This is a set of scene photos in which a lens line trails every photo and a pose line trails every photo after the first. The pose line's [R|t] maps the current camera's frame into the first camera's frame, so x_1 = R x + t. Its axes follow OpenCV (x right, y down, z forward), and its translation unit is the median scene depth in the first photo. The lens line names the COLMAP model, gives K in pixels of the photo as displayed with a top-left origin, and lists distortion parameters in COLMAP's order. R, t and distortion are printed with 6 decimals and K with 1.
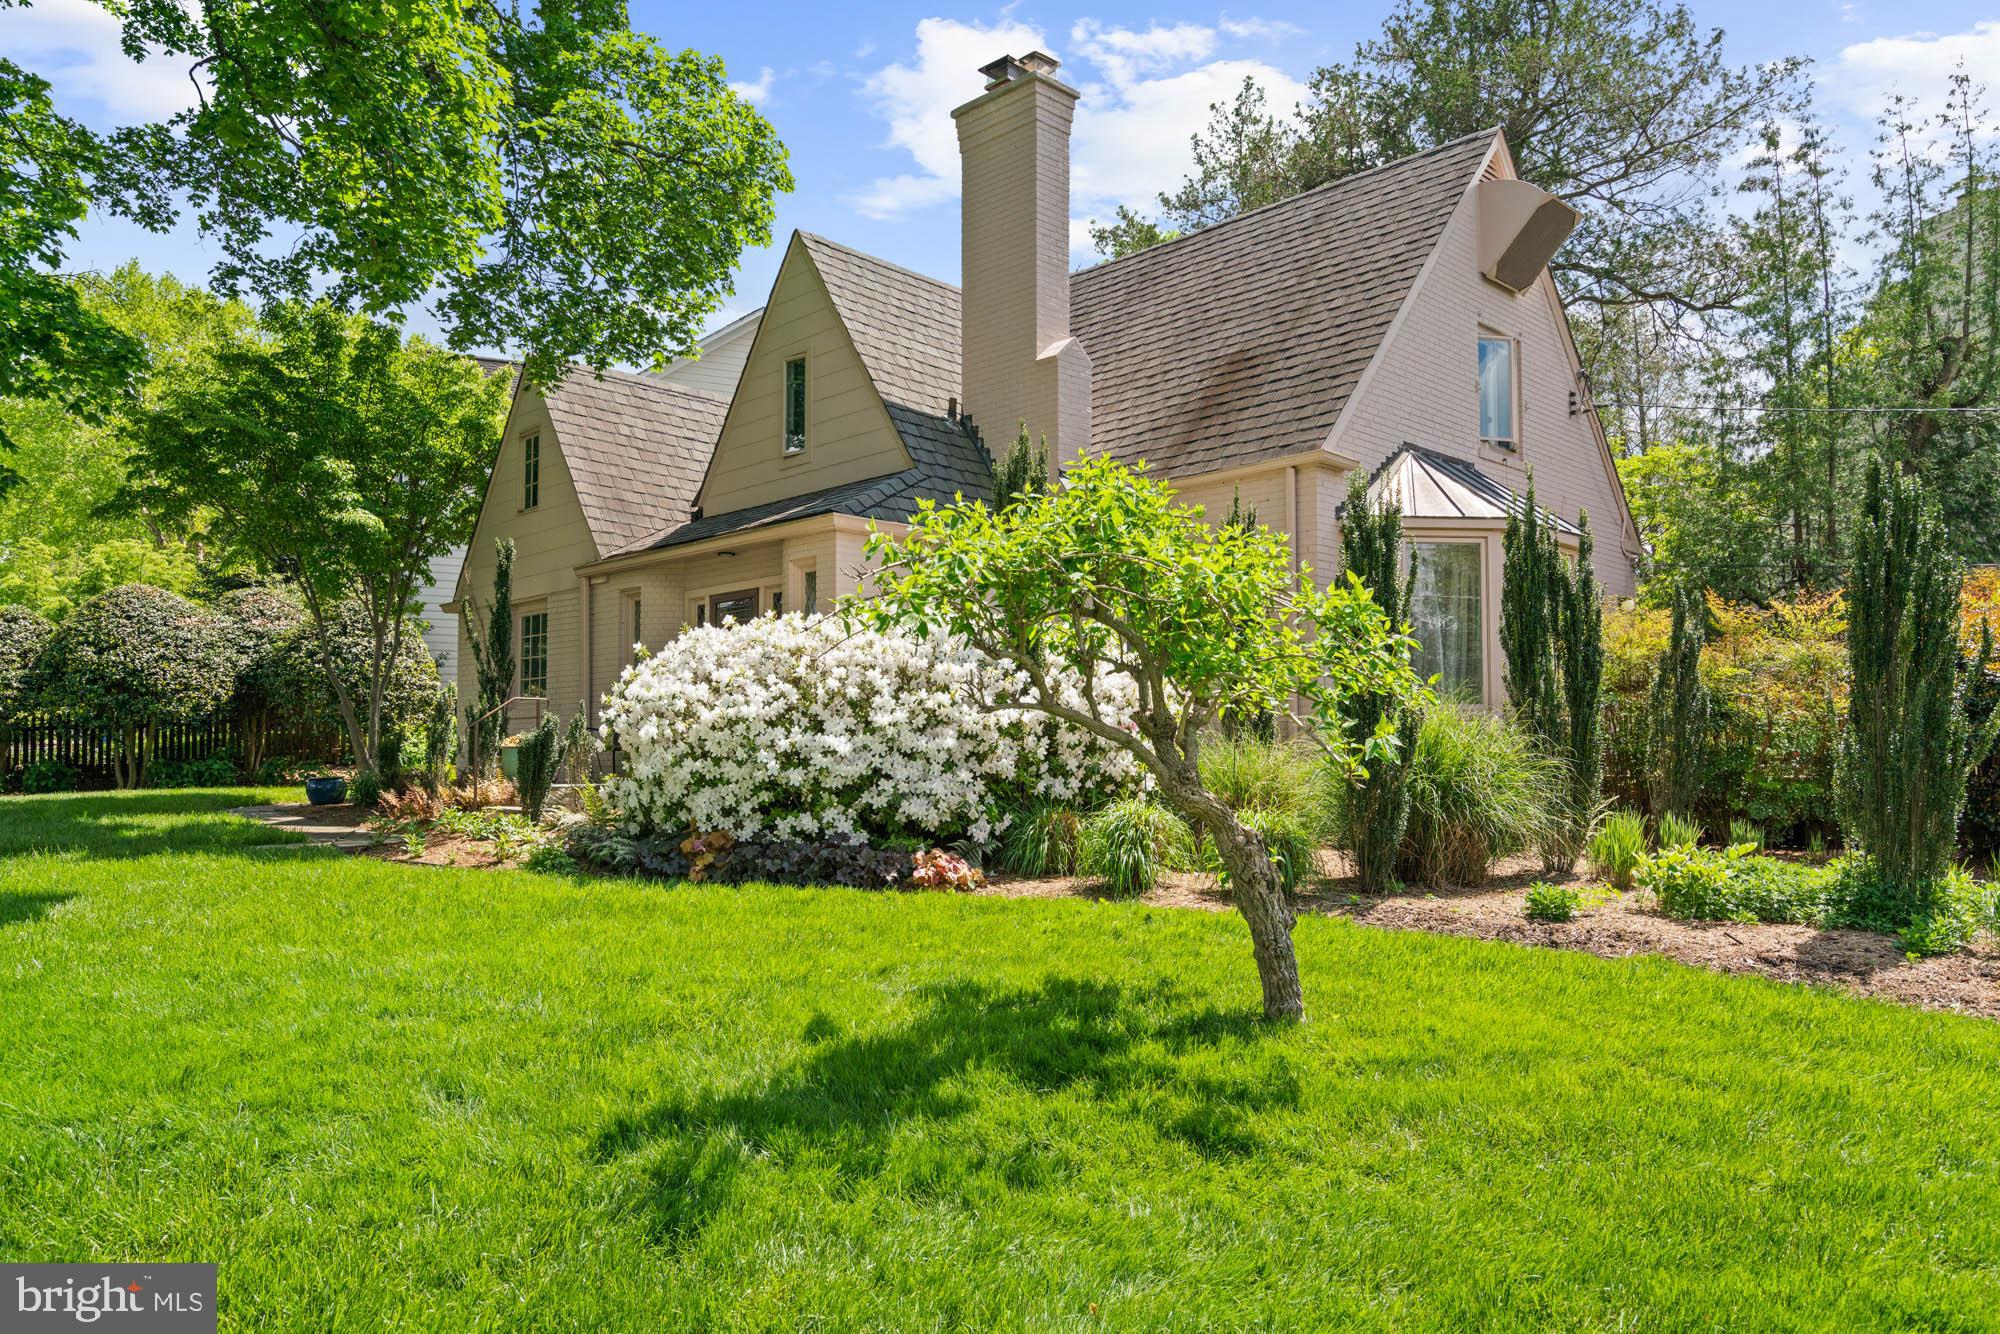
lens RADIAL K [[1513.8, 0, 1000.0], [0, 1513.8, 667.0], [0, 0, 1]] dist [0.063738, -0.068852]
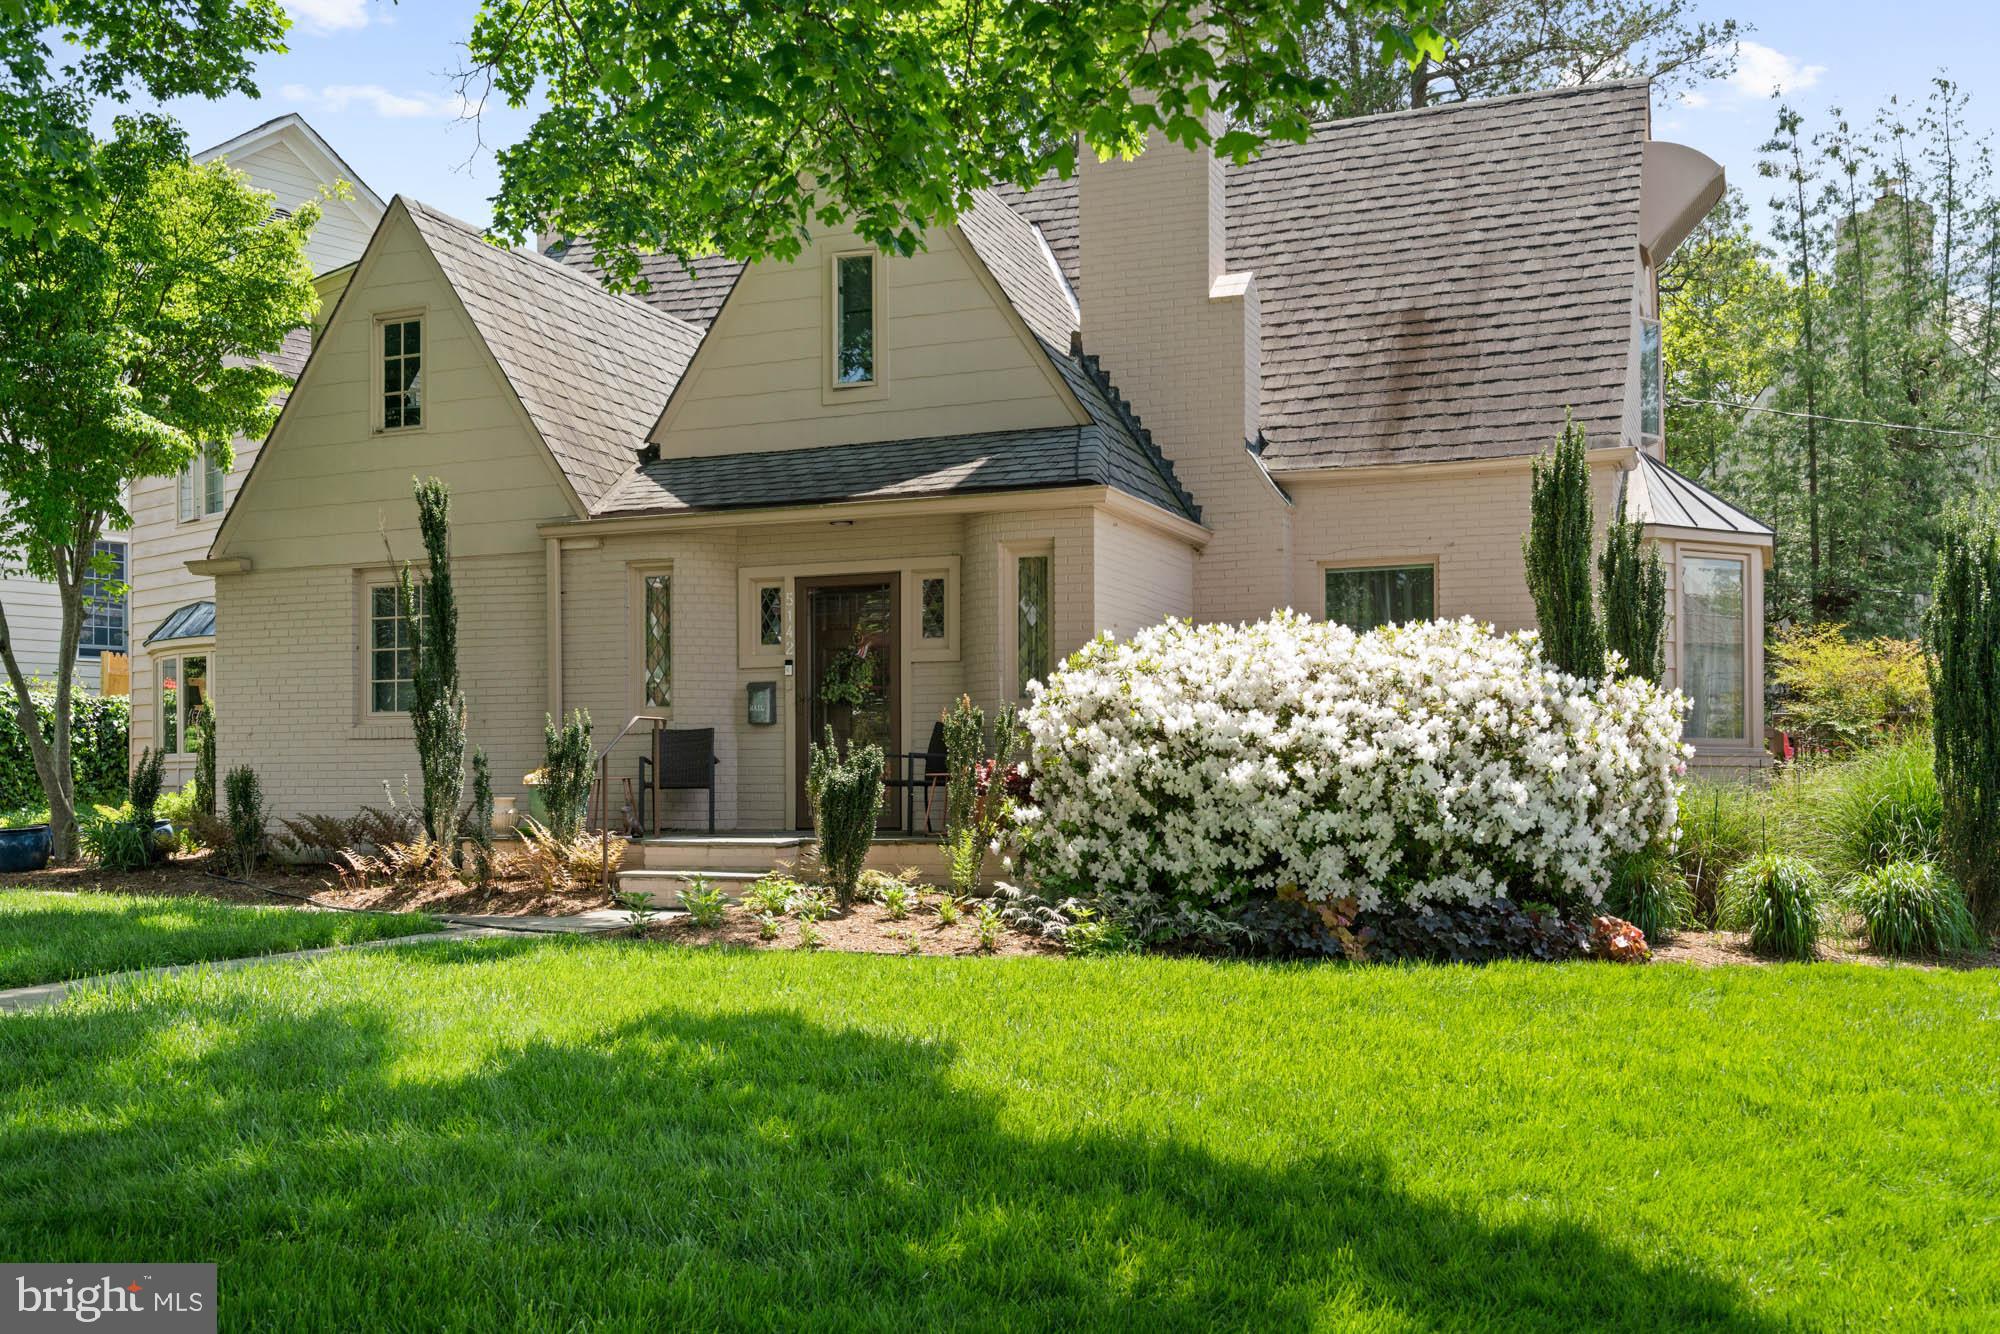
lens RADIAL K [[2017.3, 0, 1004.8], [0, 2017.3, 792.5], [0, 0, 1]] dist [0.019936, 0.002660]
pose [[0.909851, -0.005711, 0.414896, -0.519420], [-0.025072, 0.997322, 0.068710, -0.012367], [-0.414177, -0.072918, 0.907271, 0.059151]]
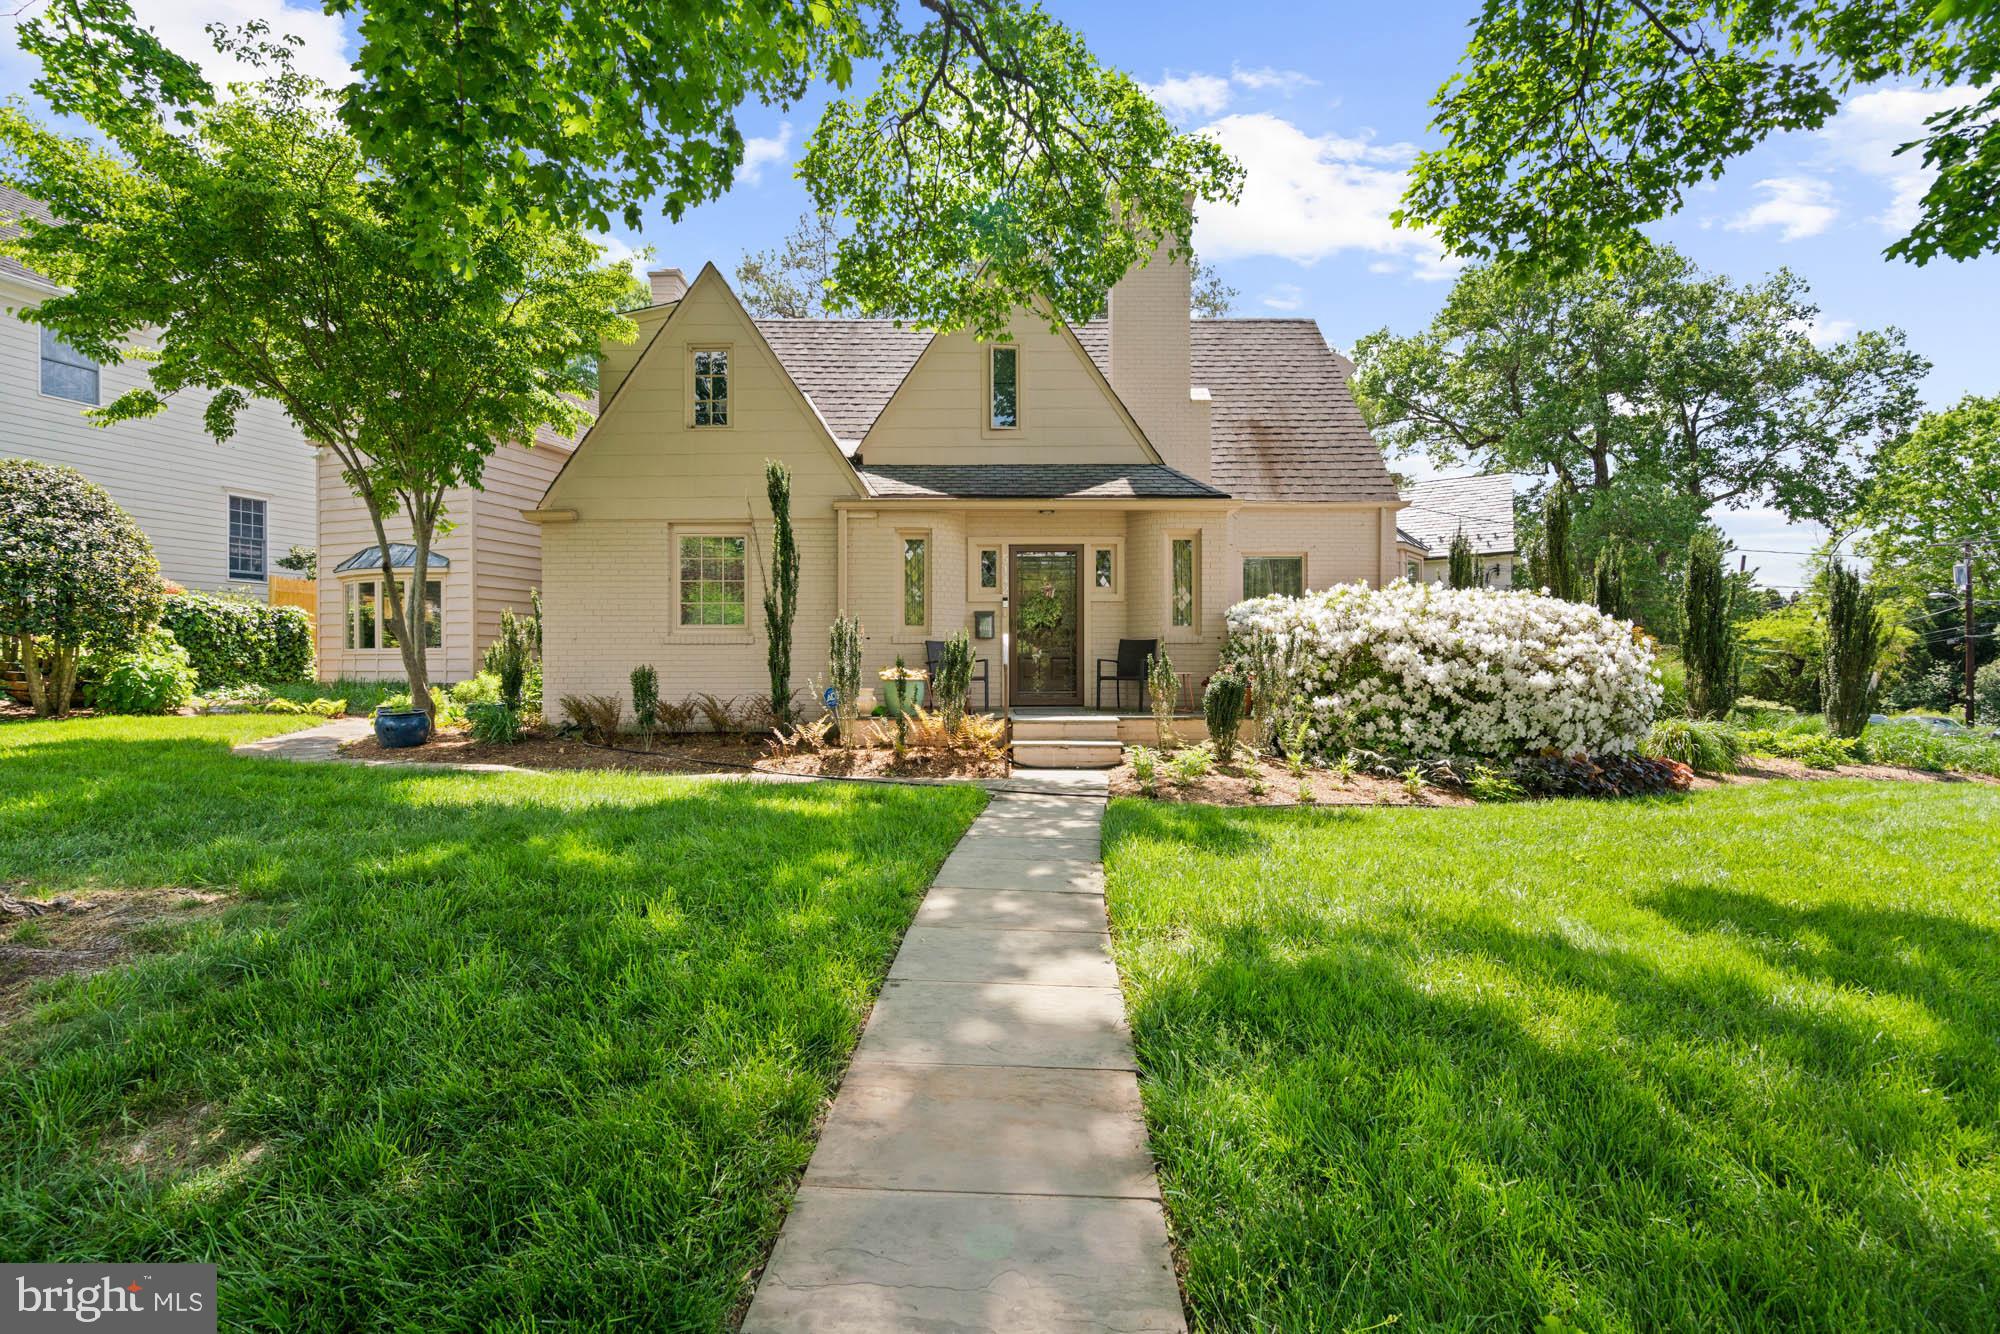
lens RADIAL K [[915.2, 0, 1000.0], [0, 915.2, 667.0], [0, 0, 1]] dist [0.001492, 0.000144]
pose [[0.678284, -0.004582, 0.734785, -0.726126], [-0.052855, 0.997086, 0.055009, 0.008521], [-0.732896, -0.076149, 0.676066, 0.537432]]
